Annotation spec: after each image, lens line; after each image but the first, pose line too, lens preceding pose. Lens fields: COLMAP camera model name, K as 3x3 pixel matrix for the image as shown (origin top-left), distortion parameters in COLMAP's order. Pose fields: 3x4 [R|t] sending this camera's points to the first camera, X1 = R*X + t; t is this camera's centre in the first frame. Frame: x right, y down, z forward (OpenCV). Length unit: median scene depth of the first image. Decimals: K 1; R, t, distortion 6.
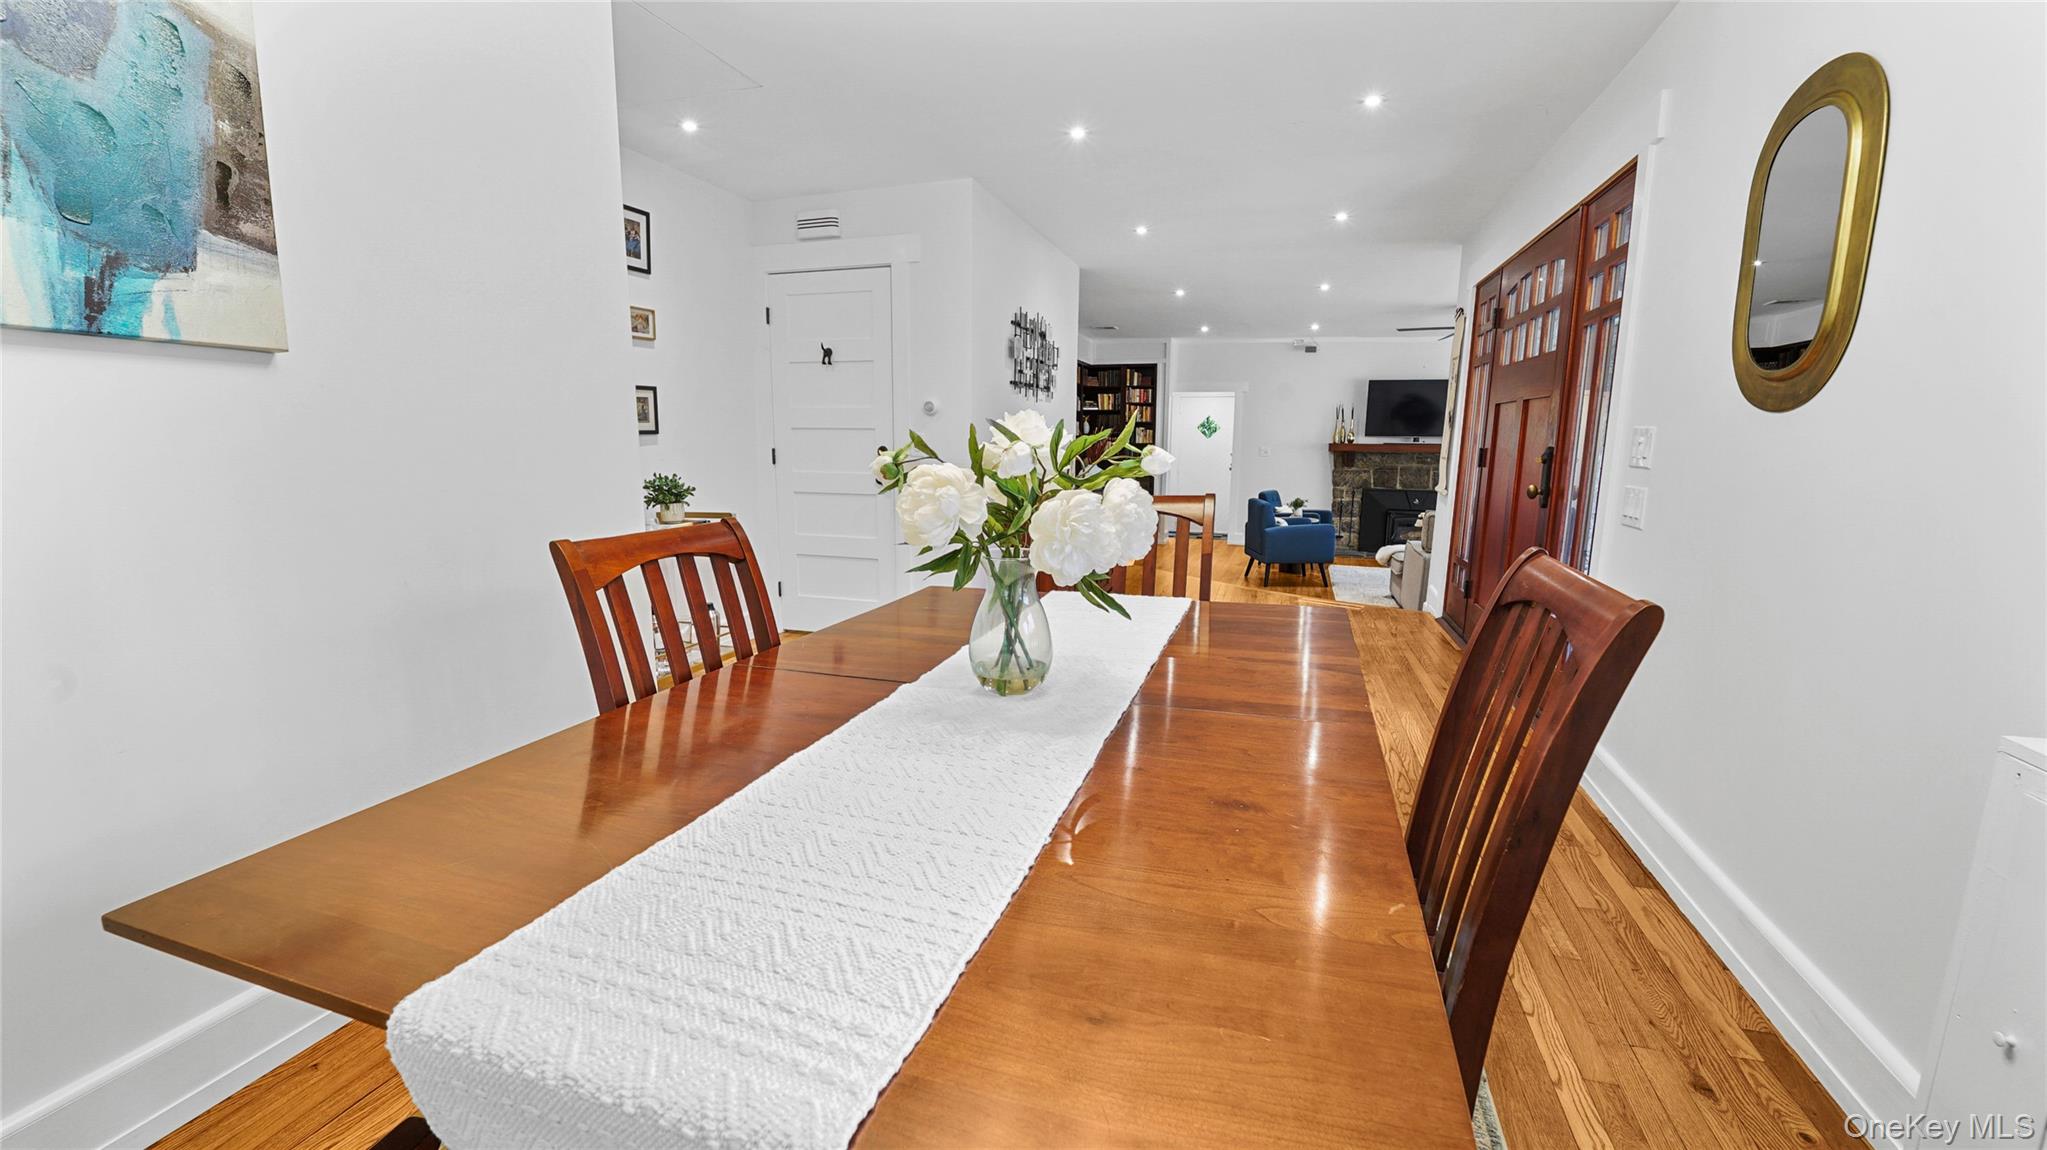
lens RADIAL K [[843.1, 0, 1027.3], [0, 843.1, 581.6], [0, 0, 1]] dist [-0.010785, 0.000188]
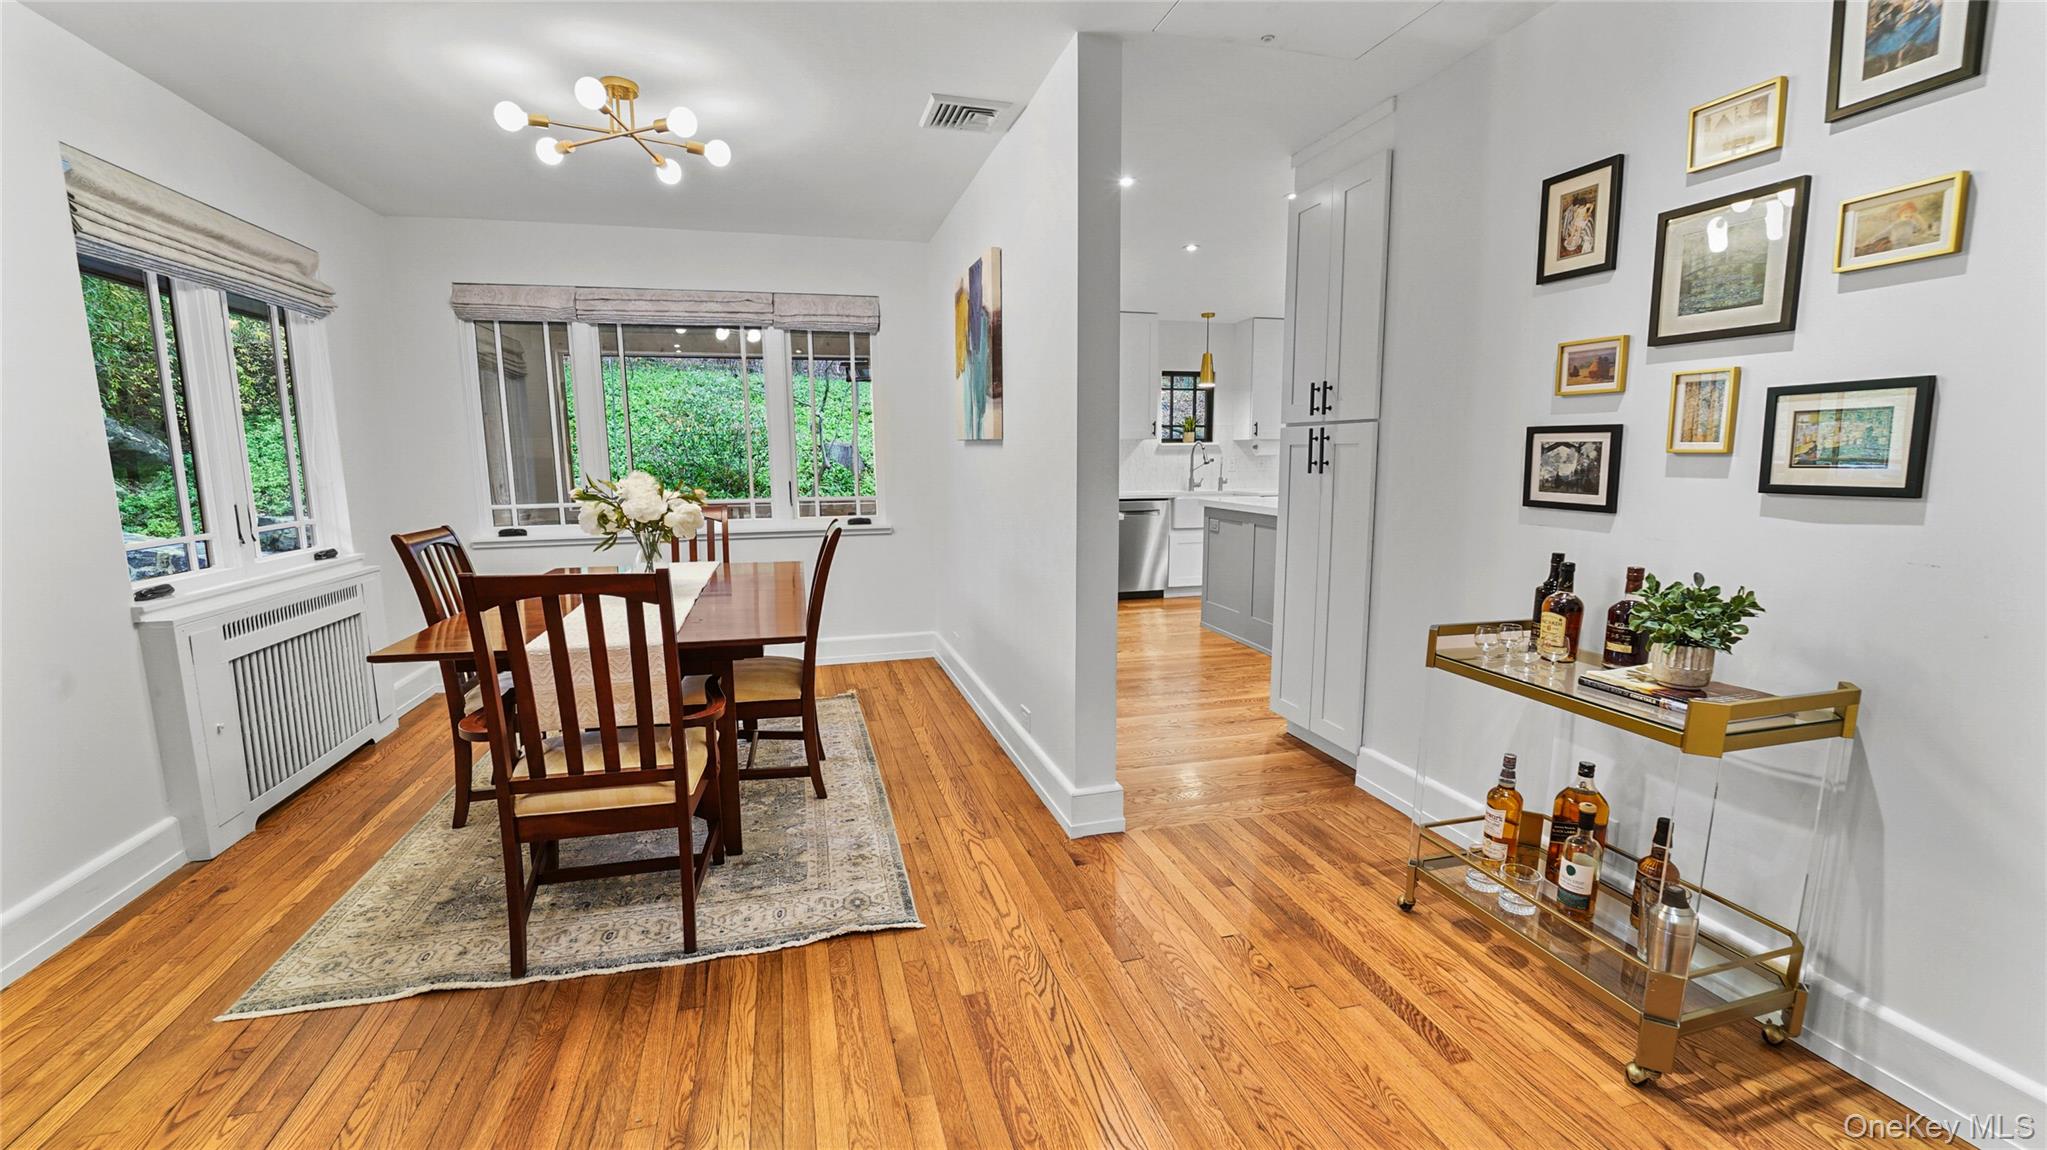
lens RADIAL K [[838.1, 0, 1020.9], [0, 838.1, 583.9], [0, 0, 1]] dist [-0.023539, 0.000311]
pose [[-0.840786, 0.081526, -0.535193, 0.043822], [-0.091832, 0.952791, 0.289407, -0.081092], [0.533521, 0.292477, -0.793607, 0.419820]]
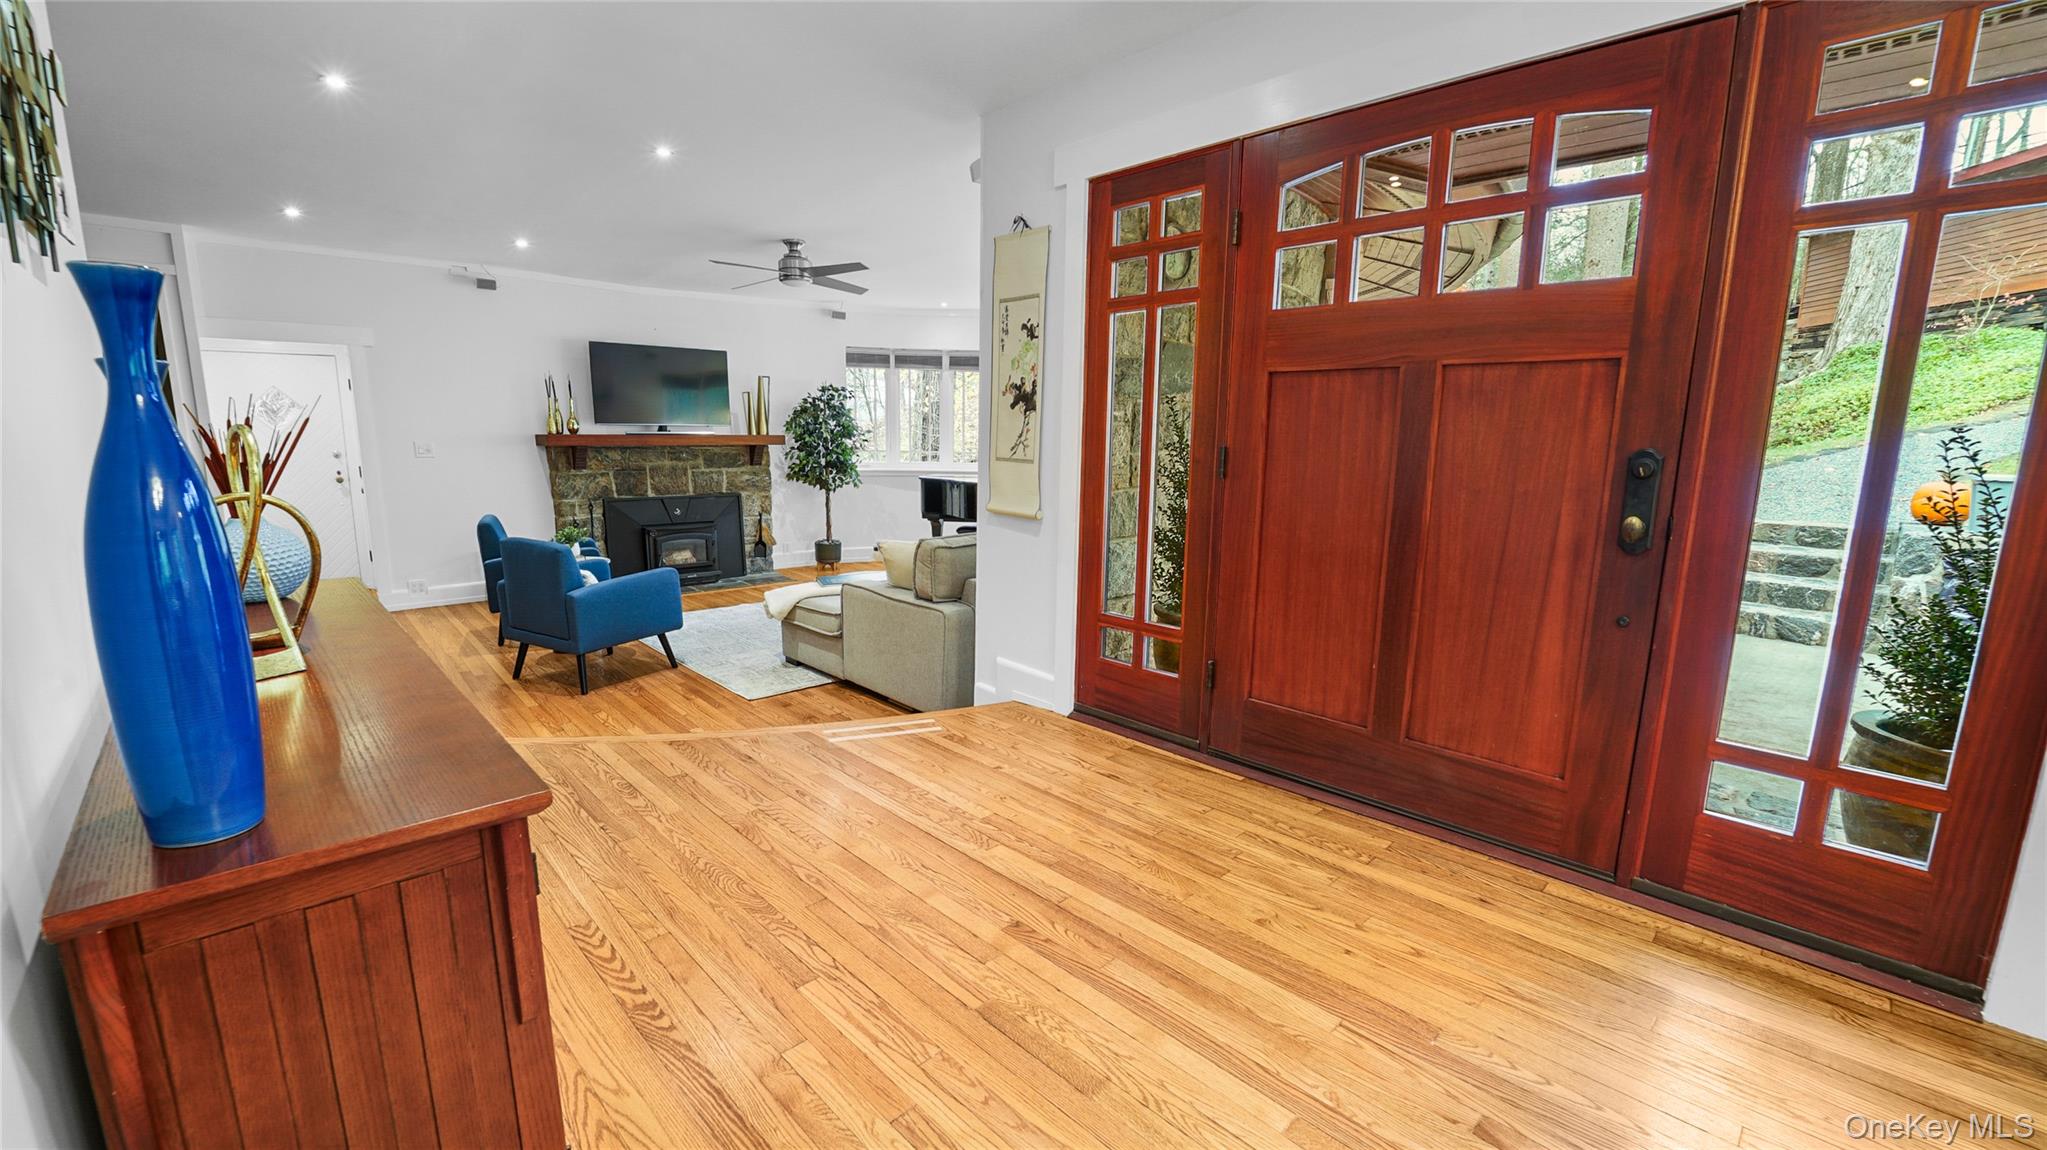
lens RADIAL K [[838.1, 0, 1020.9], [0, 838.1, 583.9], [0, 0, 1]] dist [-0.023539, 0.000311]
pose [[0.497055, -0.158565, 0.853108, -0.025536], [0.141064, 0.984849, 0.100863, -0.063209], [-0.856176, 0.070208, 0.511892, 0.362842]]
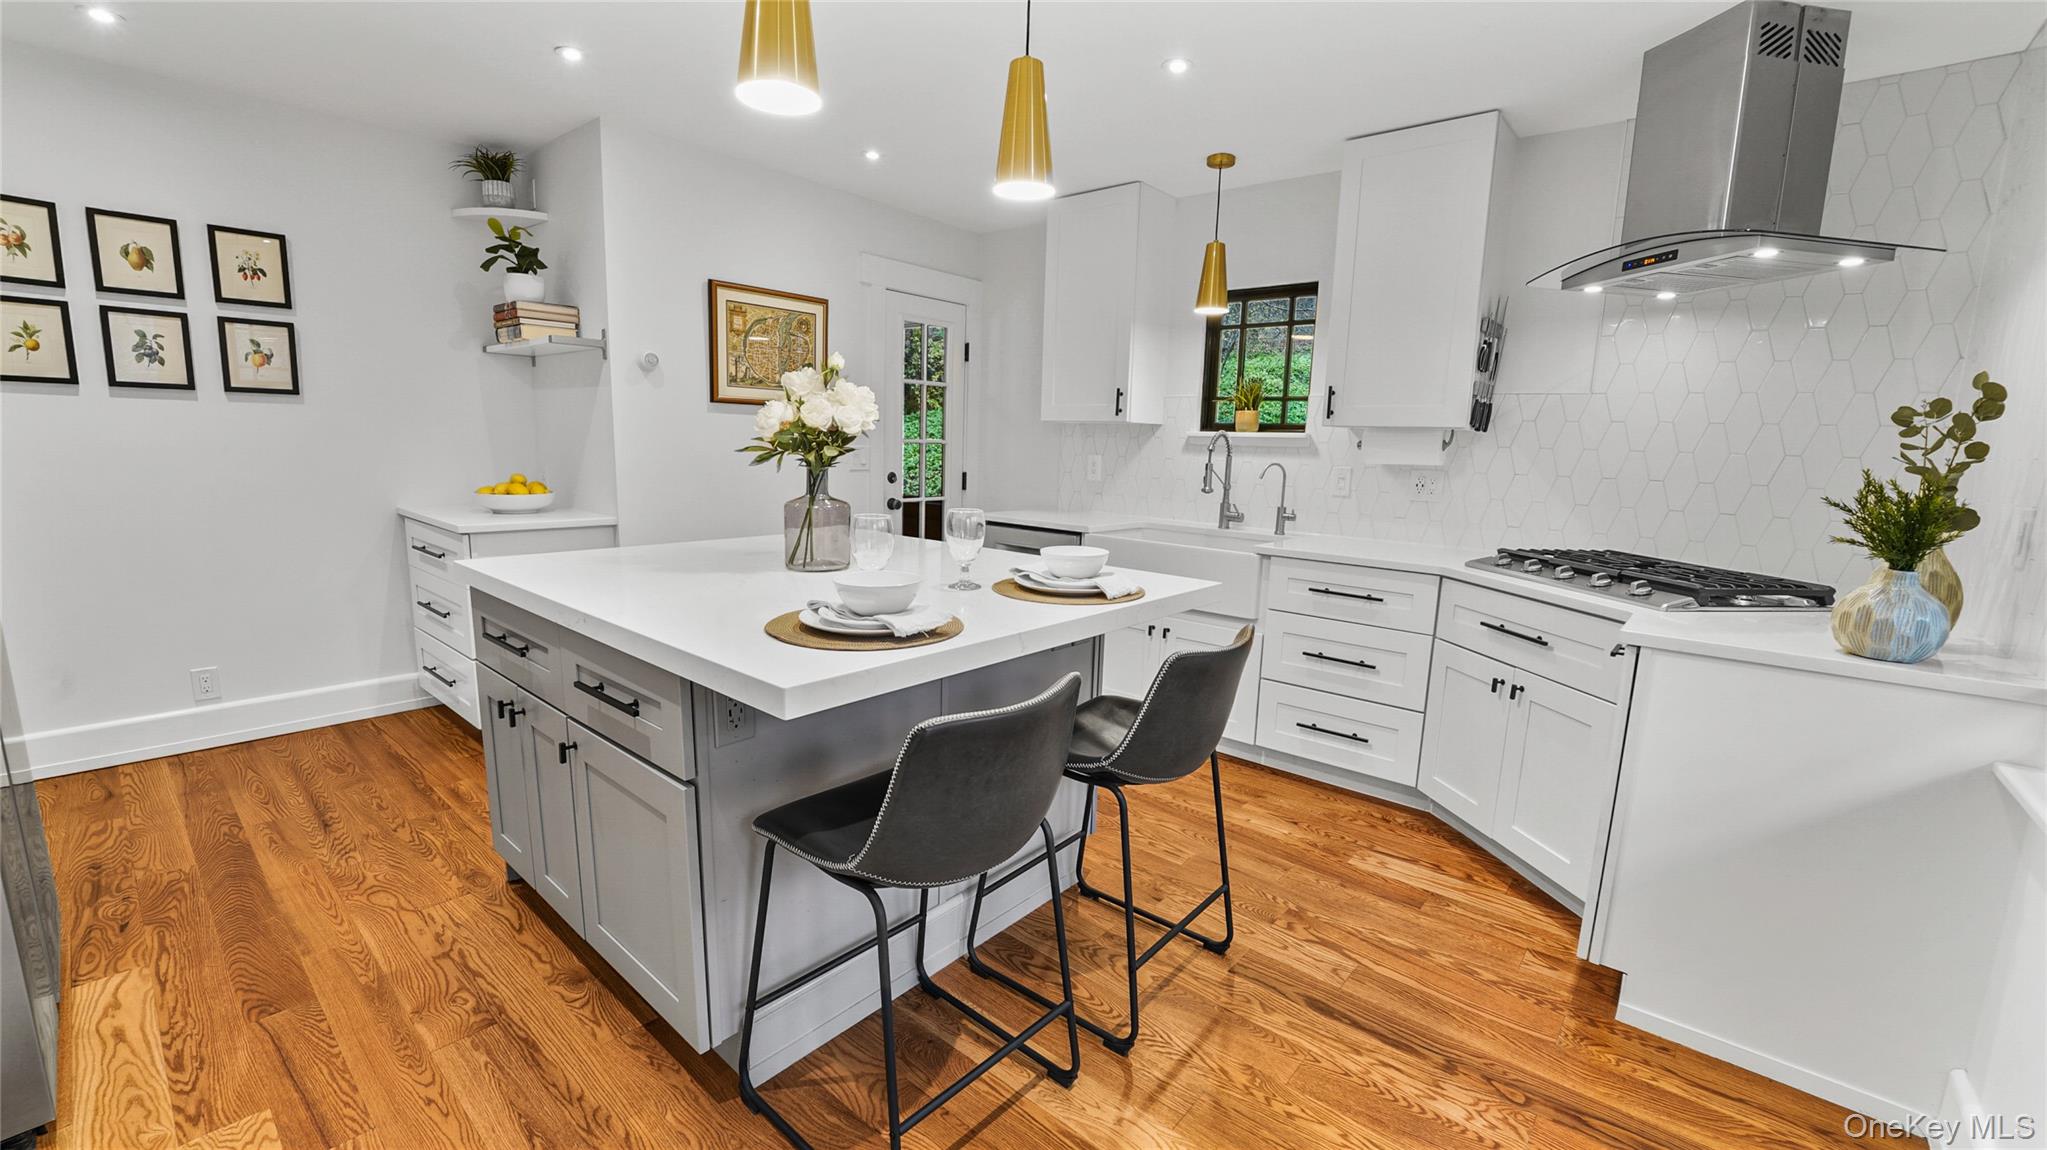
lens RADIAL K [[835.3, 0, 1011.5], [0, 835.3, 578.6], [0, 0, 1]] dist [-0.026752, 0.000124]
pose [[-0.912286, -0.102835, 0.396433, -0.523488], [0.033244, 0.946176, 0.321941, -0.060714], [-0.408202, 0.306881, -0.859765, 0.259165]]
